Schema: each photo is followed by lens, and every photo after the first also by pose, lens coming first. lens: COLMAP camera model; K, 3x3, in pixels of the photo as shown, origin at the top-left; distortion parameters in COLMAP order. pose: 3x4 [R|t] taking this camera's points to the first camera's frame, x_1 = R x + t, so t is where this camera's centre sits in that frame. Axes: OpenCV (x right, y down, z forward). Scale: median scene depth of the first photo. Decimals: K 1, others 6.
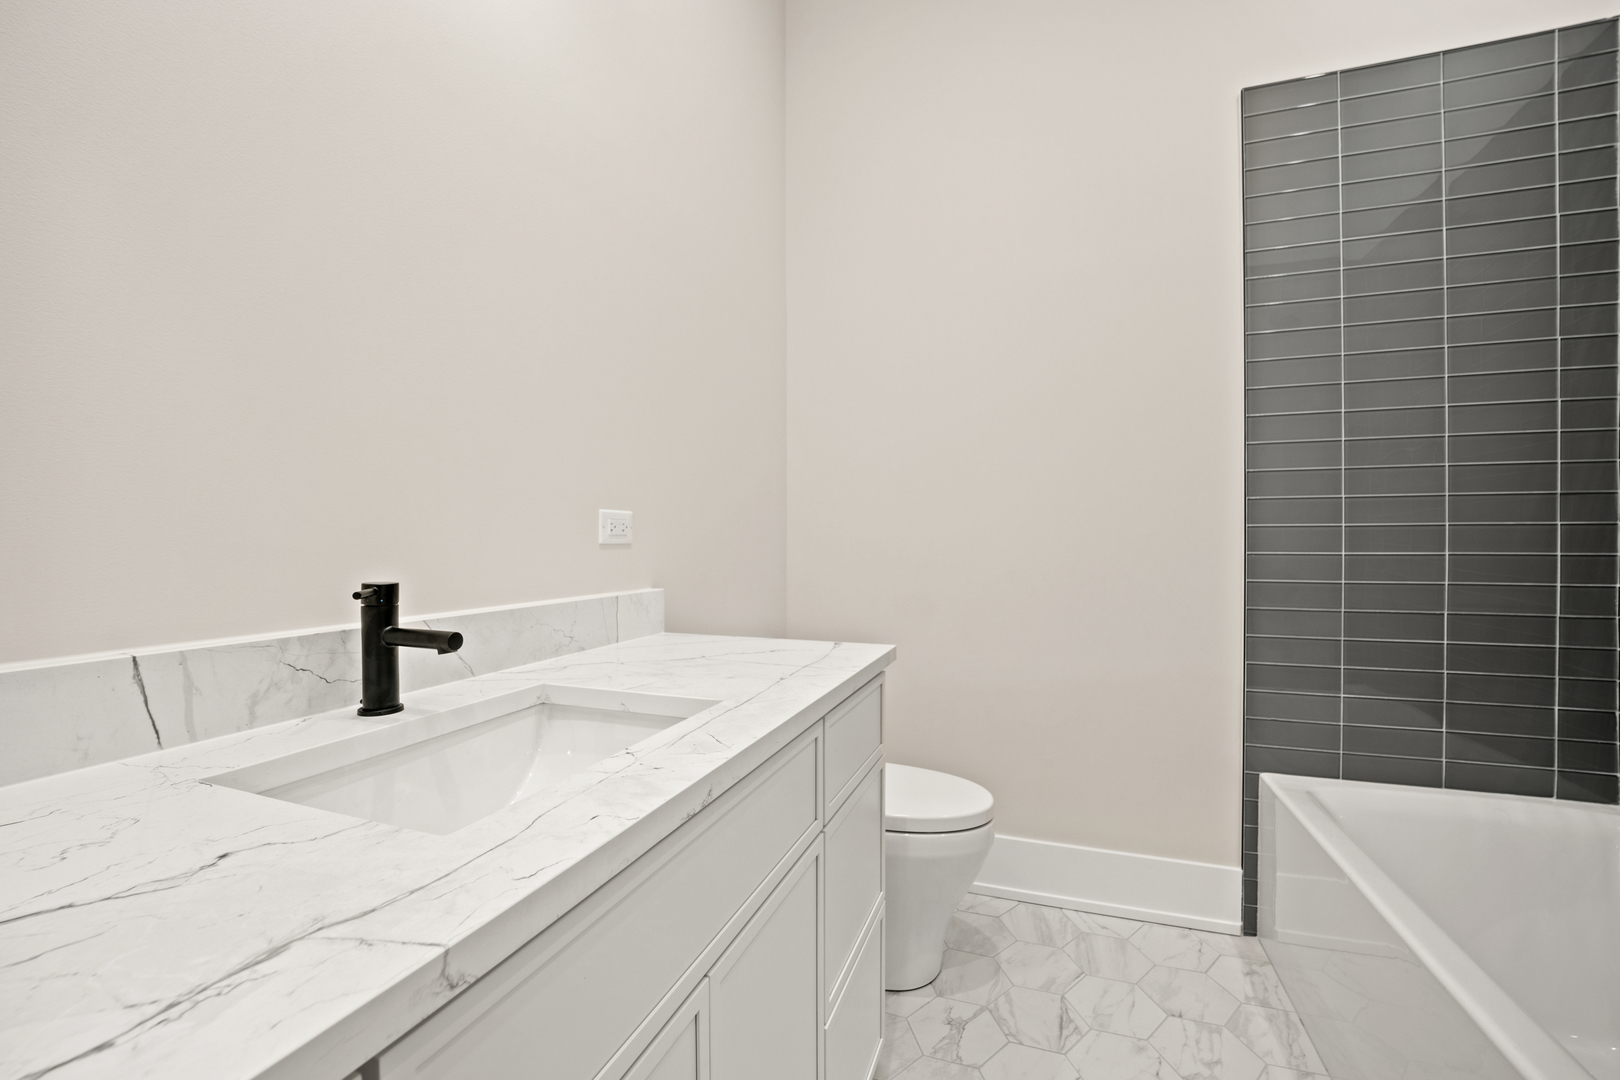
lens RADIAL K [[659.8, 0, 807.3], [0, 659.8, 544.2], [0, 0, 1]] dist [-0.024395, 0.003146]
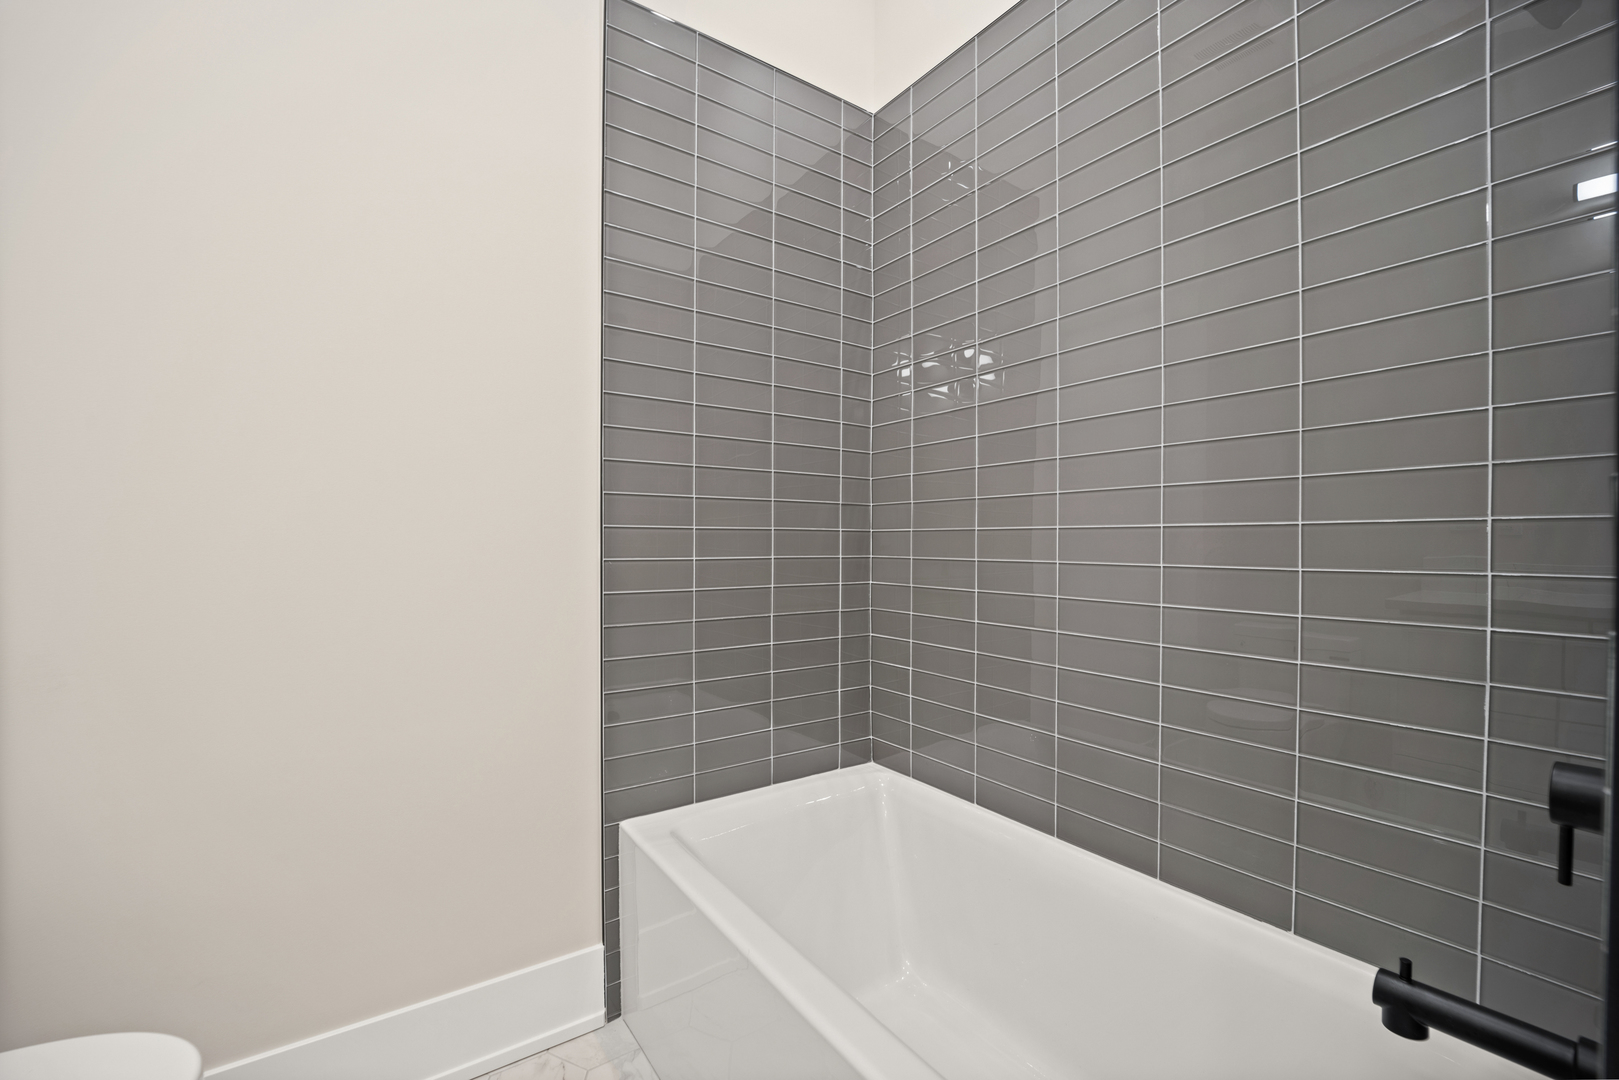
lens RADIAL K [[667.4, 0, 817.3], [0, 667.4, 551.3], [0, 0, 1]] dist [-0.022379, -0.000117]
pose [[0.560270, -0.005467, 0.828292, 0.133973], [0.002188, 0.999984, 0.005121, -0.000447], [-0.828307, -0.001057, 0.560274, 0.313780]]
